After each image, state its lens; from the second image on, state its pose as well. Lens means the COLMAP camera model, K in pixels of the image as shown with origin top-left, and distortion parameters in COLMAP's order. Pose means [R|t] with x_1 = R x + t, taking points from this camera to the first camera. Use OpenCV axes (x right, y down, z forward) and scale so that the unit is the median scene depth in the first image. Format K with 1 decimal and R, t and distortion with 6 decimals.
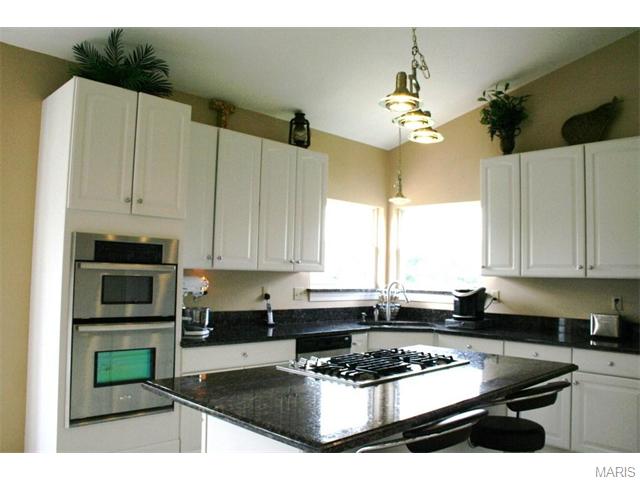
lens RADIAL K [[516.3, 0, 320.0], [0, 516.3, 240.0], [0, 0, 1]] dist [-0.144097, 0.102557]
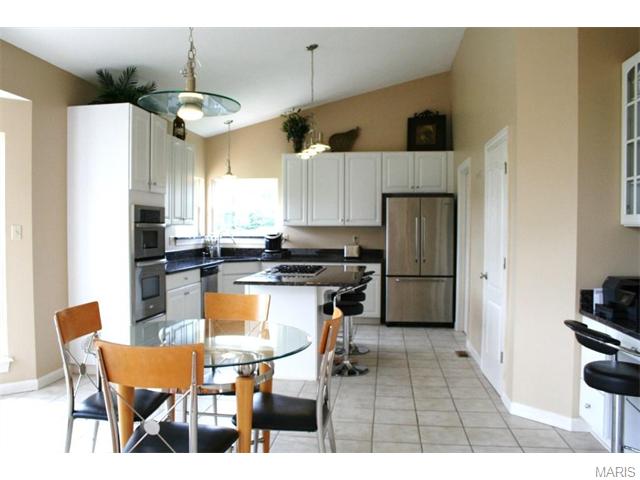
lens RADIAL K [[516.3, 0, 320.0], [0, 516.3, 240.0], [0, 0, 1]] dist [-0.144097, 0.102557]
pose [[0.788800, -0.038685, 0.613431, -0.612581], [-0.021958, 0.995607, 0.091022, -0.038049], [-0.614257, -0.085268, 0.784486, -0.384065]]
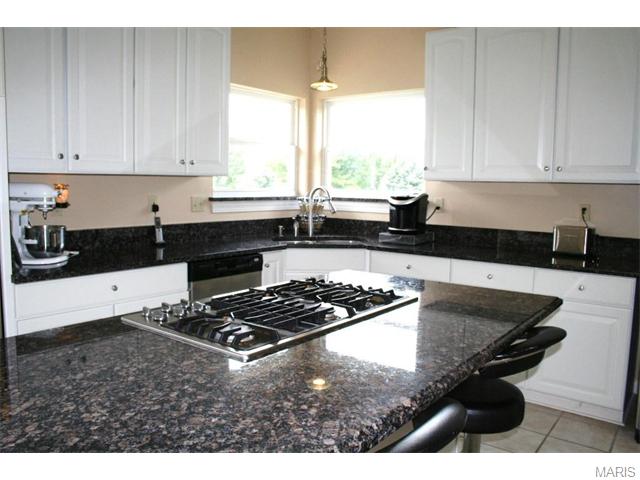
lens RADIAL K [[516.3, 0, 320.0], [0, 516.3, 240.0], [0, 0, 1]] dist [-0.144097, 0.102557]
pose [[0.990991, -0.023028, 0.131930, 0.042092], [-0.000138, 0.984931, 0.172946, 0.023847], [-0.133925, -0.171406, 0.976055, 0.204569]]
